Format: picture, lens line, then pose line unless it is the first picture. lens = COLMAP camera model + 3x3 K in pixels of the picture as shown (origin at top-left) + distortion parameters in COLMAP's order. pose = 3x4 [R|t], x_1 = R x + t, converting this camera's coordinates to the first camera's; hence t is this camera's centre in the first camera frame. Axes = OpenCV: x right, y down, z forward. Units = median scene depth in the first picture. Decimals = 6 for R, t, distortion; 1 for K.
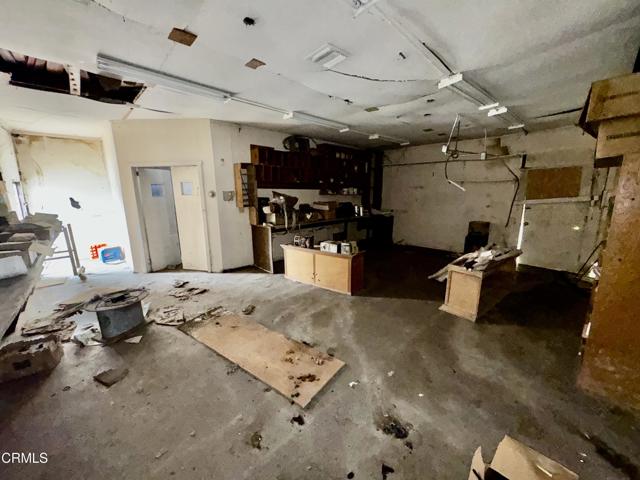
lens RADIAL K [[254.4, 0, 321.0], [0, 254.4, 239.6], [0, 0, 1]] dist [-0.000479, -0.000518]
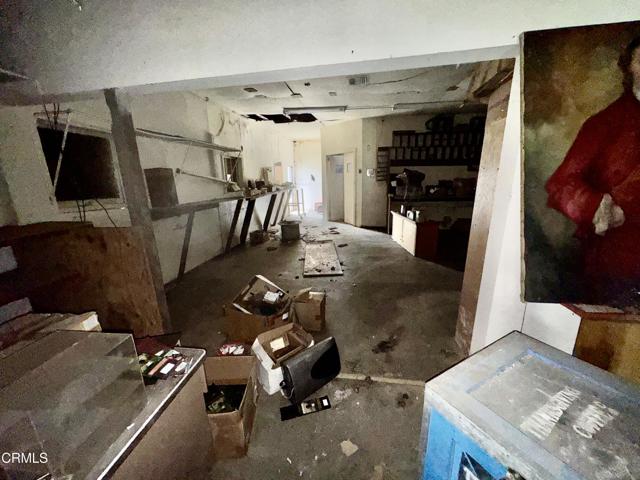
lens RADIAL K [[254.4, 0, 321.0], [0, 254.4, 239.6], [0, 0, 1]] dist [-0.000479, -0.000518]
pose [[0.621805, 0.190727, -0.759593, 0.603352], [-0.130125, 0.981572, 0.139943, 0.027730], [0.772286, 0.011825, 0.635164, -0.079242]]
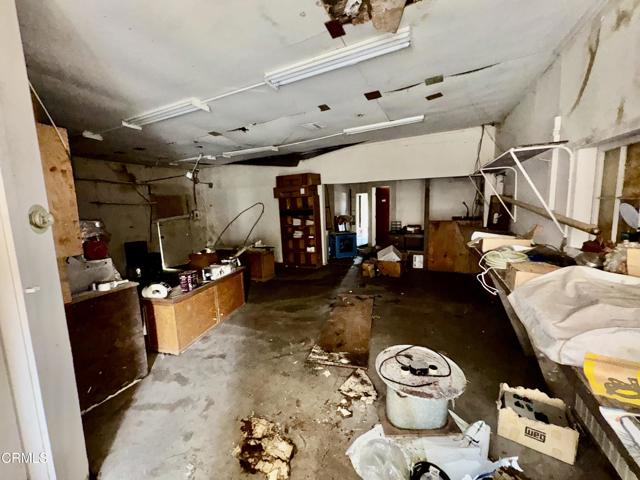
lens RADIAL K [[254.4, 0, 321.0], [0, 254.4, 239.6], [0, 0, 1]] dist [-0.000479, -0.000518]
pose [[-0.393961, -0.095039, 0.914201, -0.767714], [0.208232, 0.959549, 0.189488, -0.143936], [-0.895229, 0.265017, -0.358234, 0.838372]]
